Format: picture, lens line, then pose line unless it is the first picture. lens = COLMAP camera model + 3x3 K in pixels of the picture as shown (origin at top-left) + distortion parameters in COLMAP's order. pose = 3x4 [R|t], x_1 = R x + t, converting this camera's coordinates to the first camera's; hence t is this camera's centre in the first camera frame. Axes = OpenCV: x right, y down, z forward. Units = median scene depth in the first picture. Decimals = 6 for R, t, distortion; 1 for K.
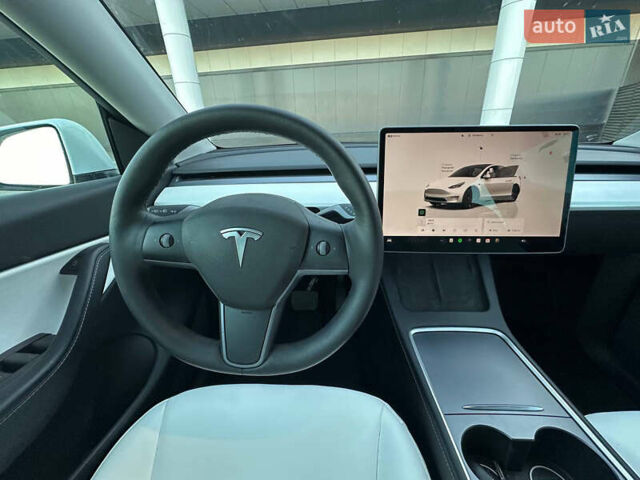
lens RADIAL K [[251.7, 0, 320.0], [0, 251.7, 240.0], [0, 0, 1]] dist [0.000365, 0.000073]
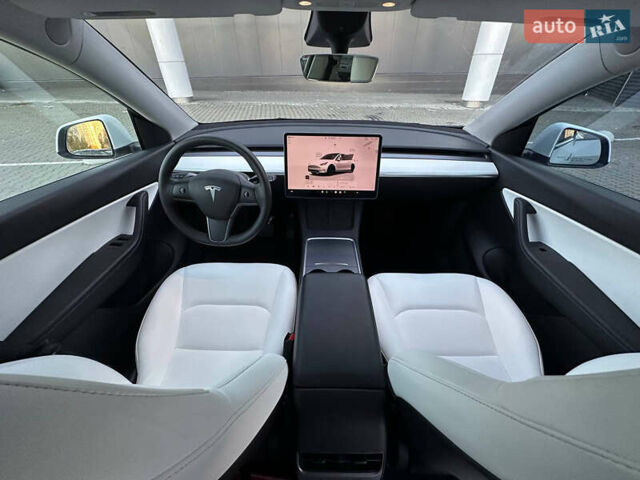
lens RADIAL K [[251.7, 0, 320.0], [0, 251.7, 240.0], [0, 0, 1]] dist [0.000365, 0.000073]
pose [[0.999192, 0.005822, 0.039766, 0.440205], [-0.013575, 0.980195, 0.197568, -0.018739], [-0.037828, -0.197948, 0.979482, -1.073389]]
